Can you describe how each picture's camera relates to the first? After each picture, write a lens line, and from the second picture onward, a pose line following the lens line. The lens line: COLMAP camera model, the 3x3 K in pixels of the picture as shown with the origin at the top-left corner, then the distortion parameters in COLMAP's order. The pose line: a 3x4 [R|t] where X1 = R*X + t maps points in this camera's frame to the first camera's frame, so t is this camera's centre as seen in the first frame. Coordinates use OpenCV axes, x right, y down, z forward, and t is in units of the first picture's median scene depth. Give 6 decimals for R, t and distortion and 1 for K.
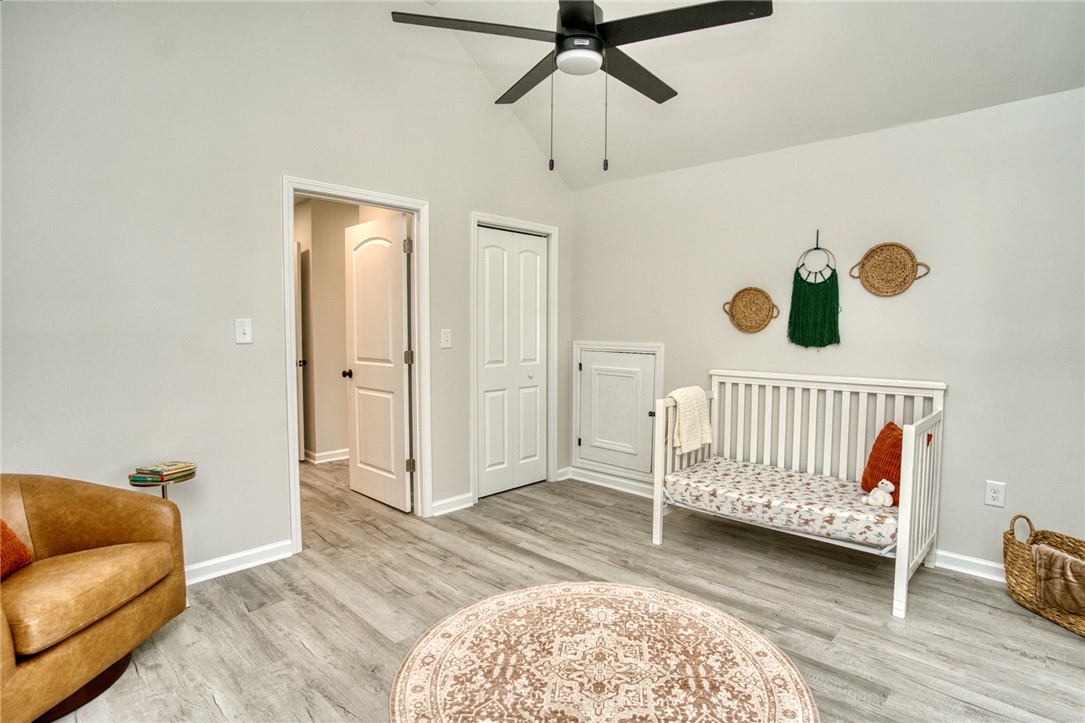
lens RADIAL K [[552.4, 0, 547.6], [0, 552.4, 366.2], [0, 0, 1]] dist [-0.045014, -0.000012]
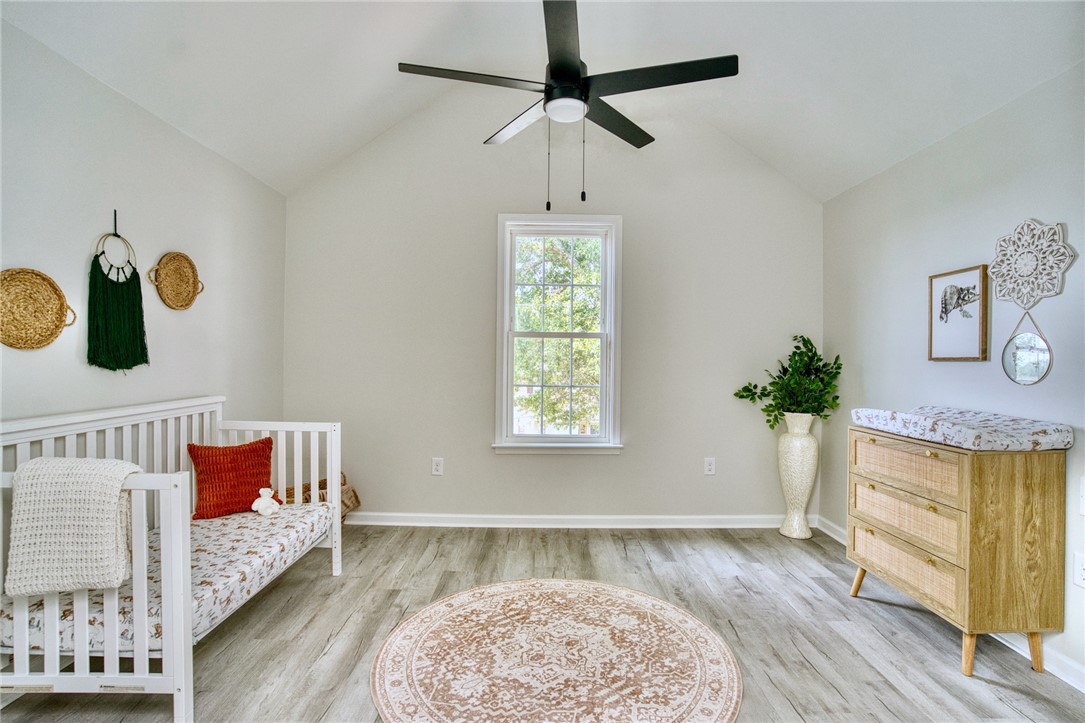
lens RADIAL K [[552.4, 0, 546.2], [0, 552.4, 361.0], [0, 0, 1]] dist [-0.045014, -0.000012]
pose [[-0.706311, -0.017260, 0.707692, -0.676894], [0.034712, 0.997656, 0.058976, -0.108099], [-0.707050, 0.066221, -0.704056, 1.748554]]
